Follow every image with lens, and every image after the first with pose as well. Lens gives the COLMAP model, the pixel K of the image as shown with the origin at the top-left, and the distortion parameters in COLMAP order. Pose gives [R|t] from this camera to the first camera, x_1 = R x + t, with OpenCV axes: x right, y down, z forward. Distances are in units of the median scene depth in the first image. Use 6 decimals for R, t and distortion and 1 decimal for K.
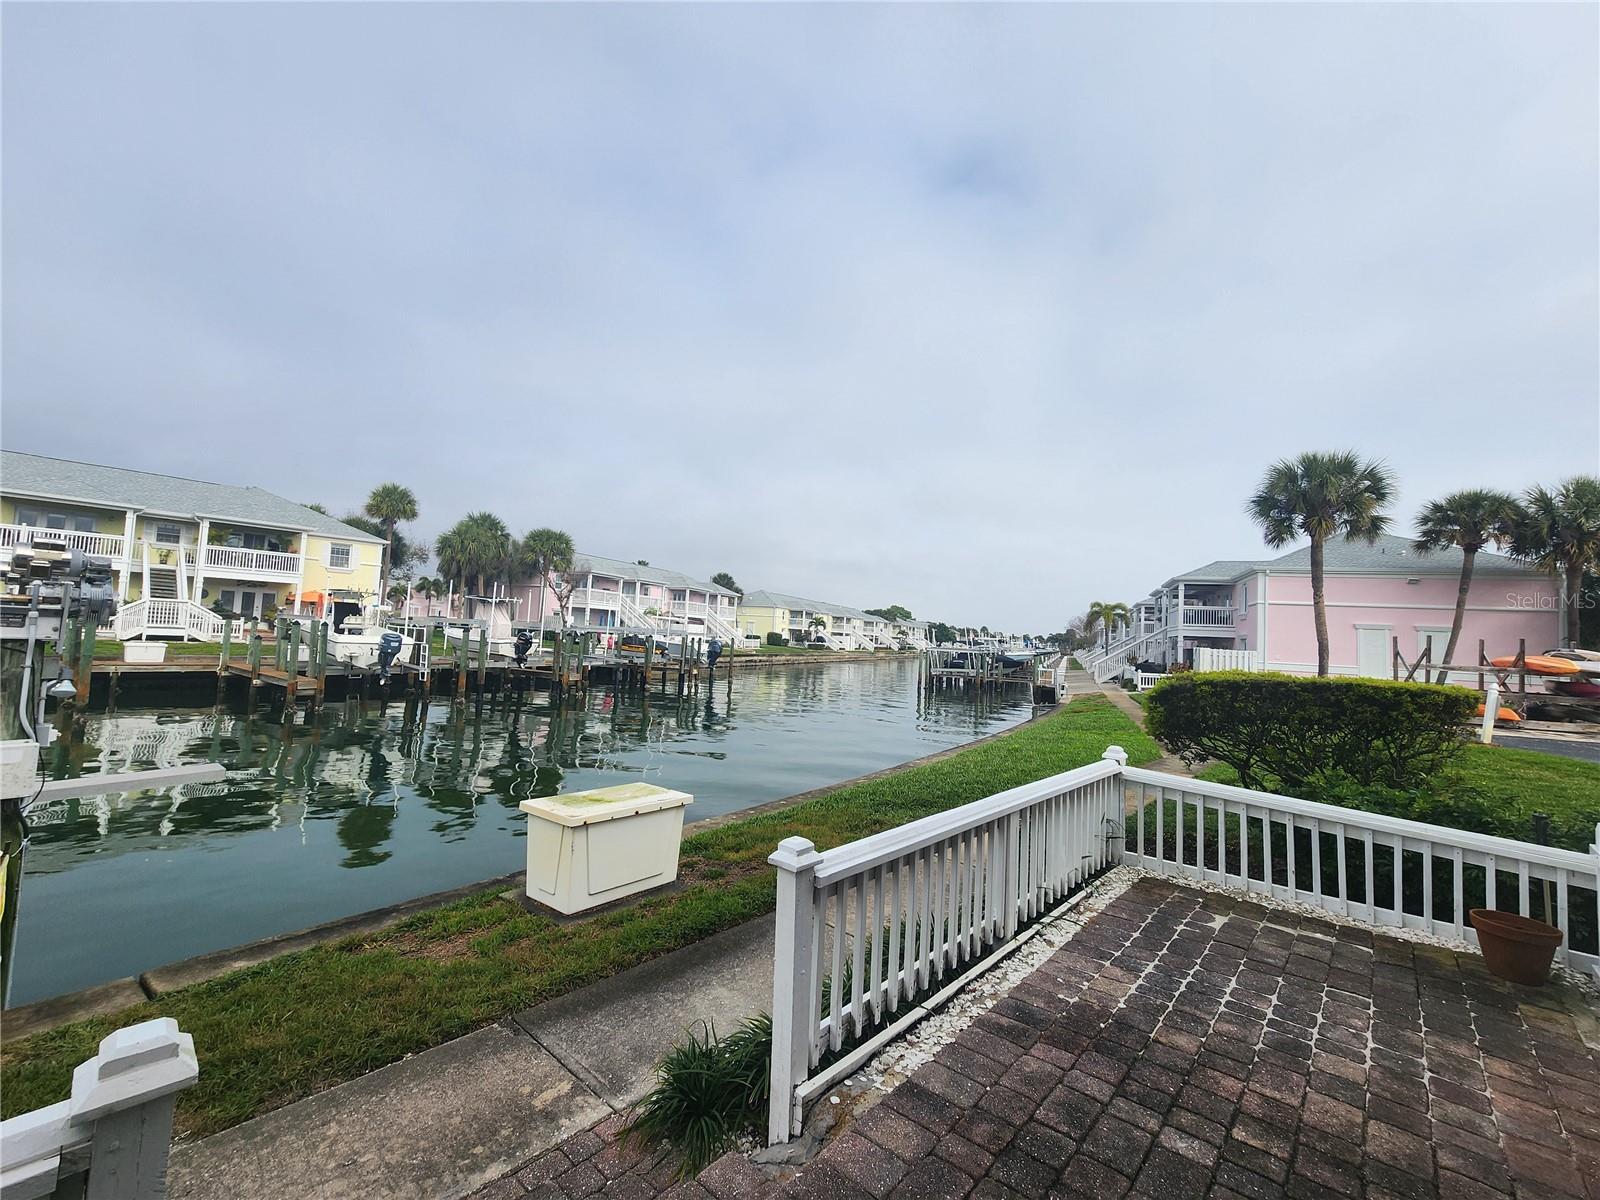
lens RADIAL K [[653.1, 0, 800.0], [0, 653.1, 600.0], [0, 0, 1]] dist [-0.001885, 0.000500]
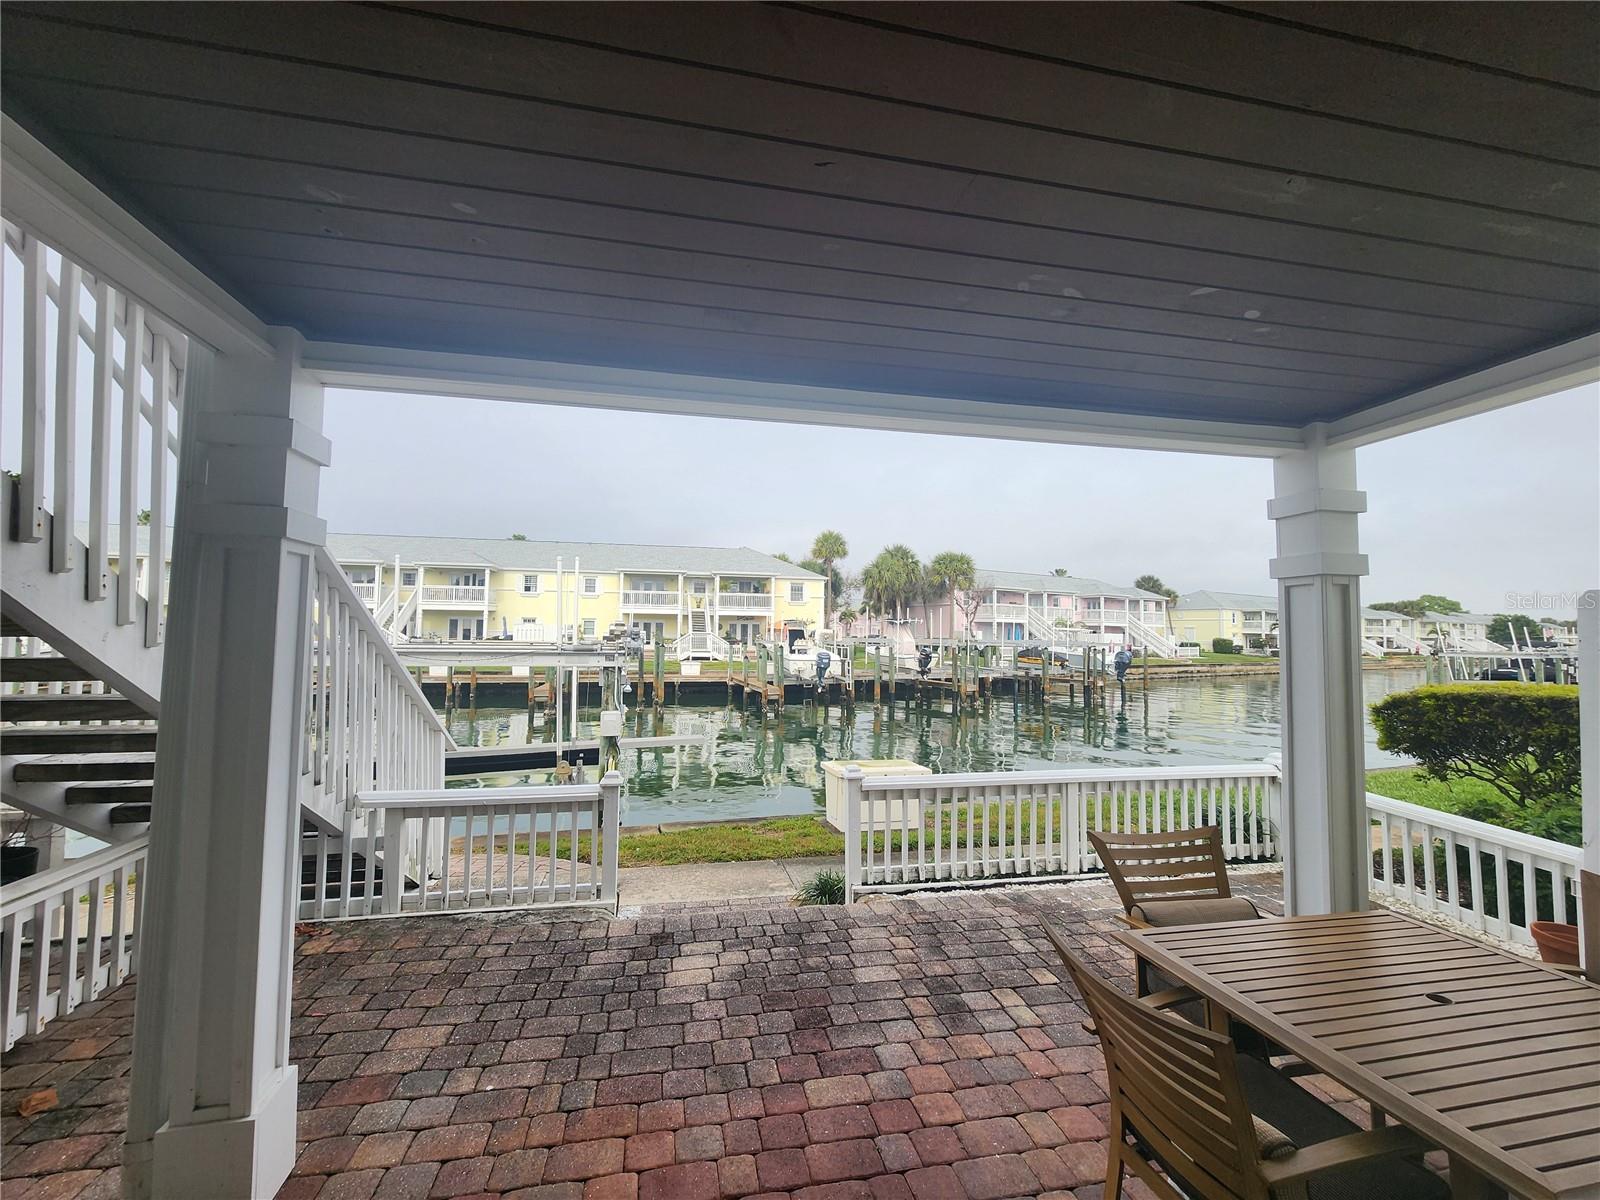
lens RADIAL K [[653.1, 0, 800.0], [0, 653.1, 600.0], [0, 0, 1]] dist [-0.001885, 0.000500]
pose [[0.804613, -0.069983, -0.589661, 0.108303], [0.059621, 0.997534, -0.037035, -0.007355], [0.590799, -0.005357, 0.806801, -0.071013]]
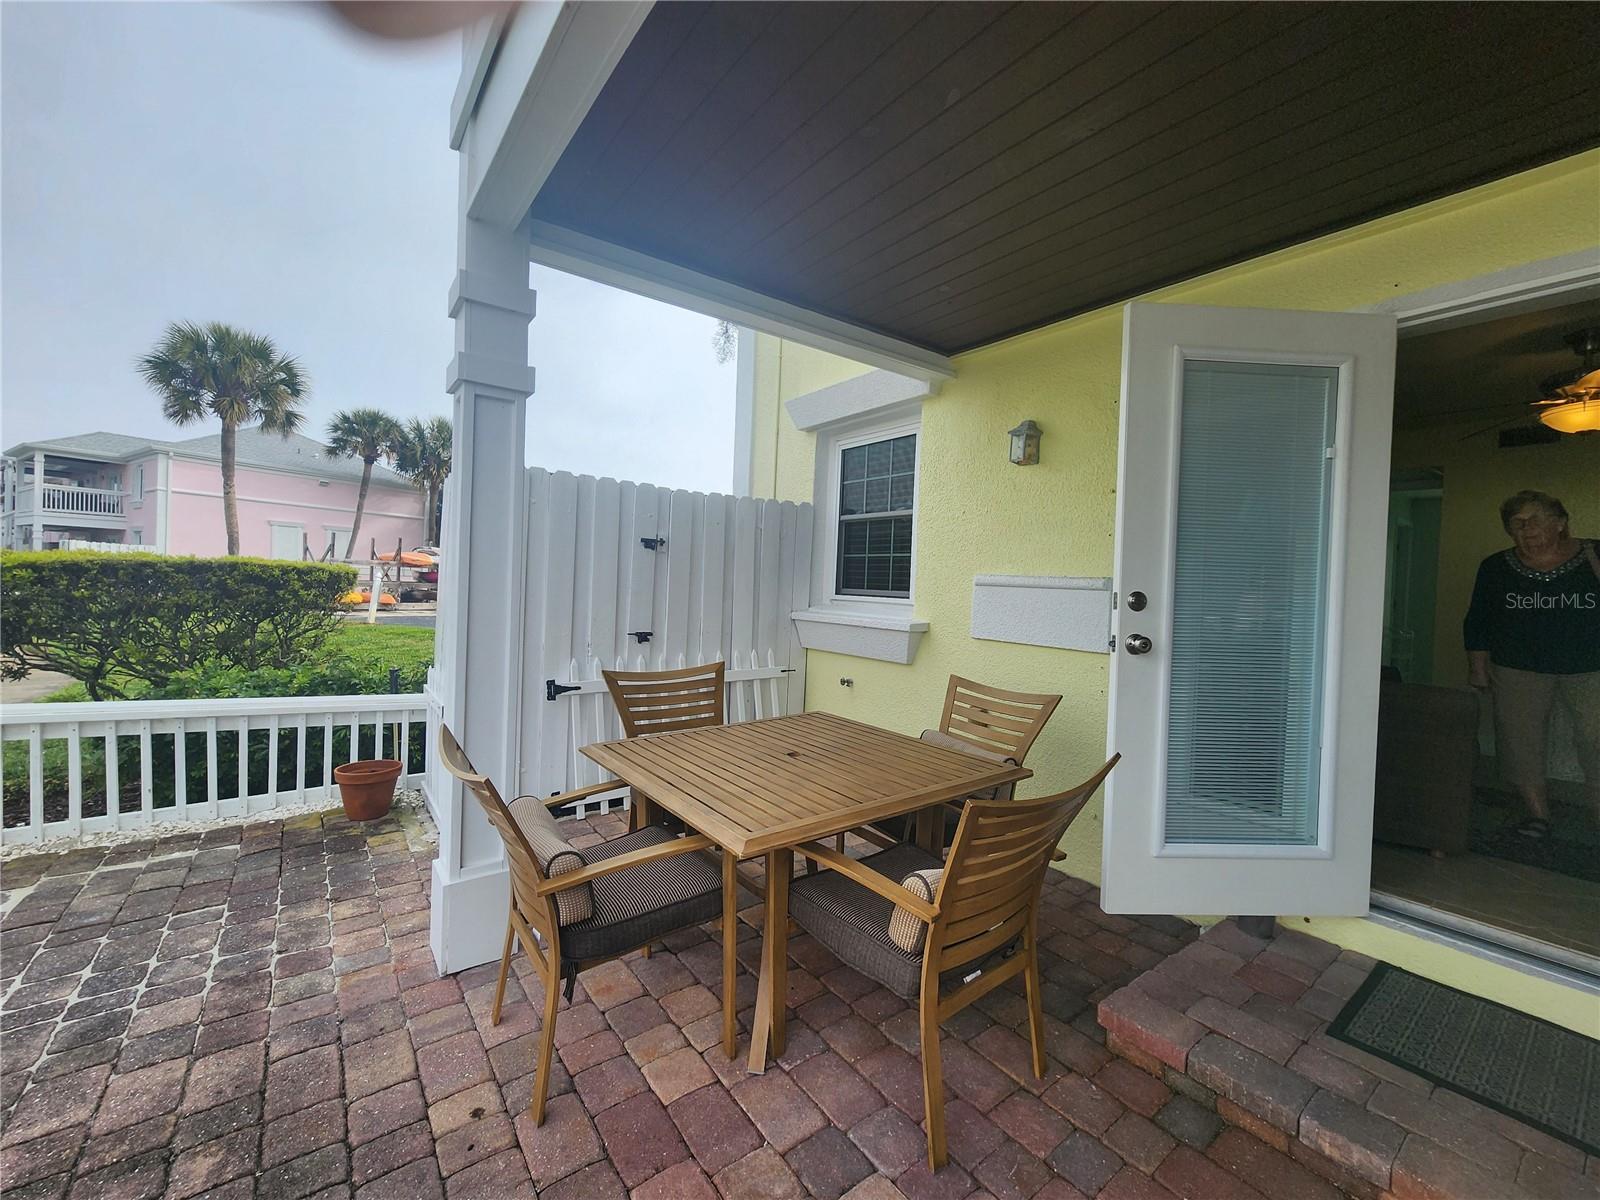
lens RADIAL K [[653.1, 0, 800.0], [0, 653.1, 600.0], [0, 0, 1]] dist [-0.001885, 0.000500]
pose [[0.189619, -0.059847, 0.980032, 0.024057], [-0.088156, 0.993072, 0.077700, 0.009041], [-0.977892, -0.101129, 0.183030, 0.016342]]
